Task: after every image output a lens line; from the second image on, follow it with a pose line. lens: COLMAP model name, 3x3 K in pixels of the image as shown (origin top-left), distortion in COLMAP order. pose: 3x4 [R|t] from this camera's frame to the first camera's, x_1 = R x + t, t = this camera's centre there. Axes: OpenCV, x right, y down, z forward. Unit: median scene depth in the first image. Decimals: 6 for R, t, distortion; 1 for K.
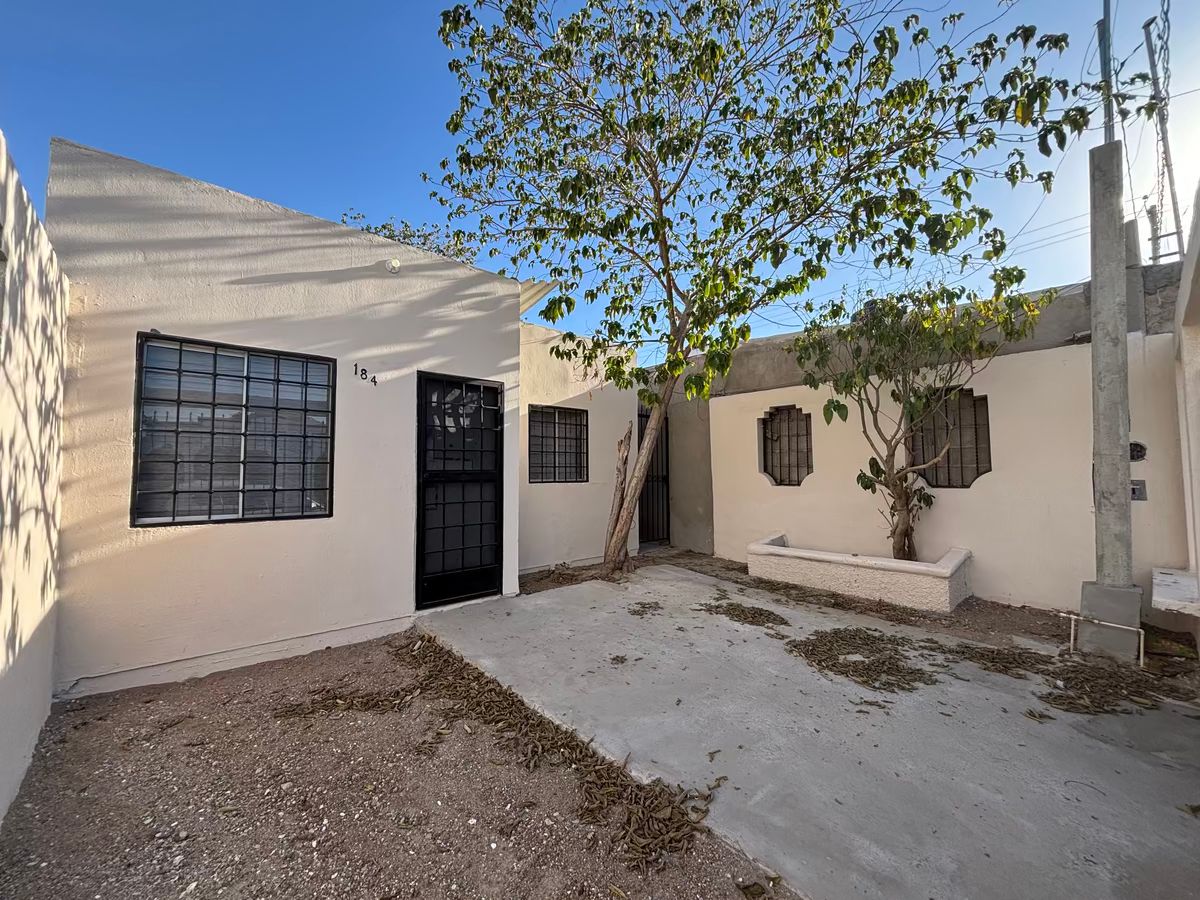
lens RADIAL K [[486.9, 0, 598.5], [0, 486.9, 448.8], [0, 0, 1]] dist [0.002354, 0.000046]
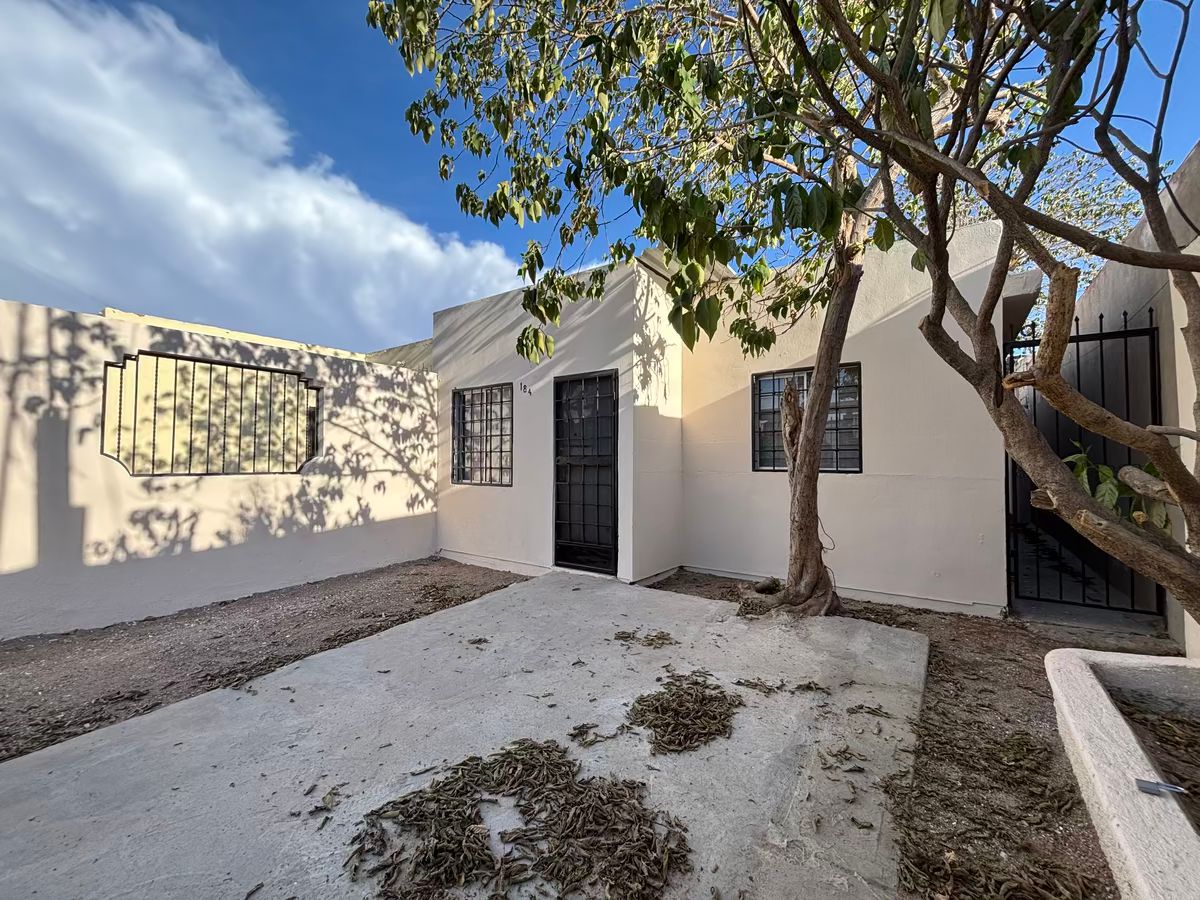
lens RADIAL K [[486.9, 0, 598.5], [0, 486.9, 448.8], [0, 0, 1]] dist [0.002354, 0.000046]
pose [[0.207582, -0.021311, -0.977986, 0.925090], [0.048531, 0.998756, -0.011463, 0.046836], [0.977013, -0.045083, 0.208358, 0.885641]]
